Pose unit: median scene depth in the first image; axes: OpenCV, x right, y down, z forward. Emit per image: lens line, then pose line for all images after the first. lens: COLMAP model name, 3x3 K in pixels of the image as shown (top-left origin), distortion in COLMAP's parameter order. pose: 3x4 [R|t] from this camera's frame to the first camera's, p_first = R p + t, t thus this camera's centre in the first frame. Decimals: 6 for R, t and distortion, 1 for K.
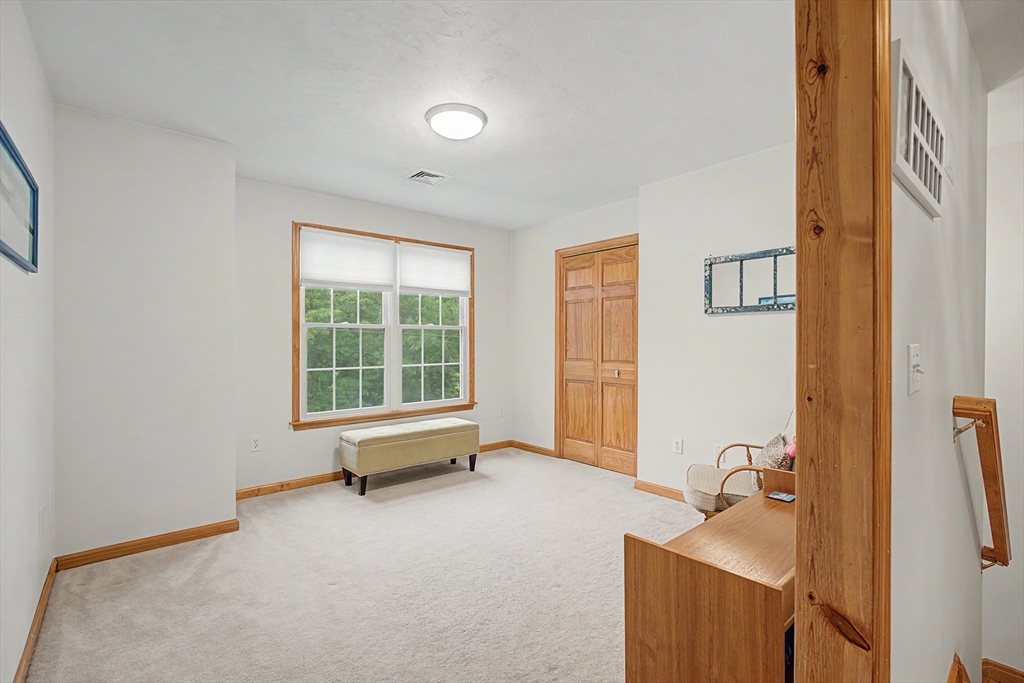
lens RADIAL K [[460.4, 0, 512.7], [0, 460.4, 346.4], [0, 0, 1]] dist [-0.014701, 0.002816]
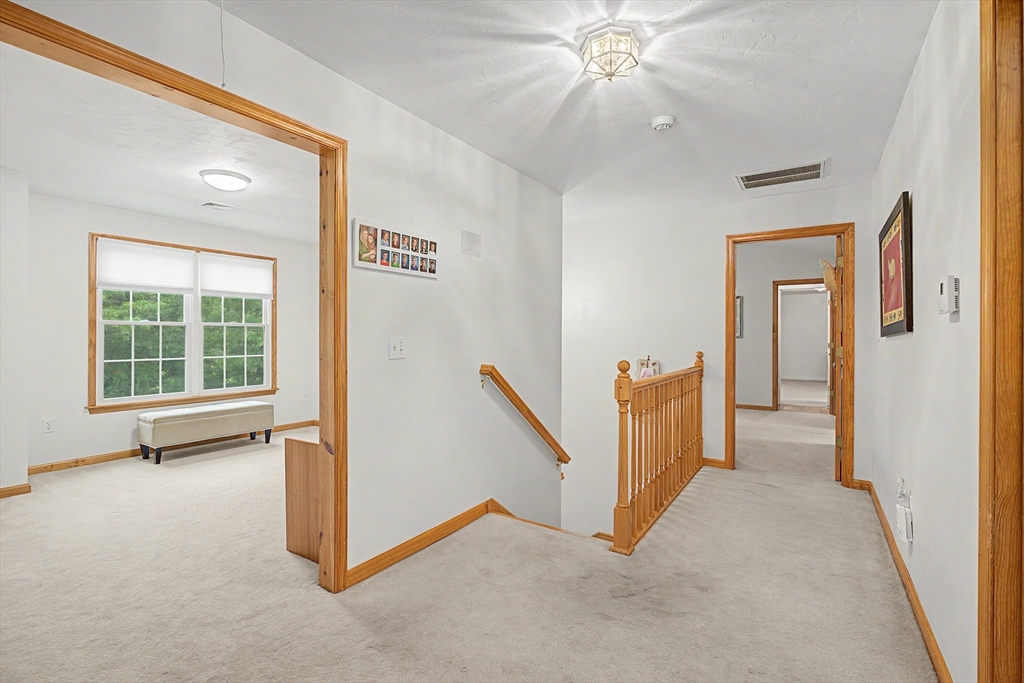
lens RADIAL K [[460.4, 0, 511.8], [0, 460.4, 338.9], [0, 0, 1]] dist [-0.014701, 0.002816]
pose [[0.960642, -0.000196, 0.277790, 0.201626], [0.002263, 0.999972, -0.007123, 0.005180], [-0.277781, 0.007471, 0.960615, -0.356089]]
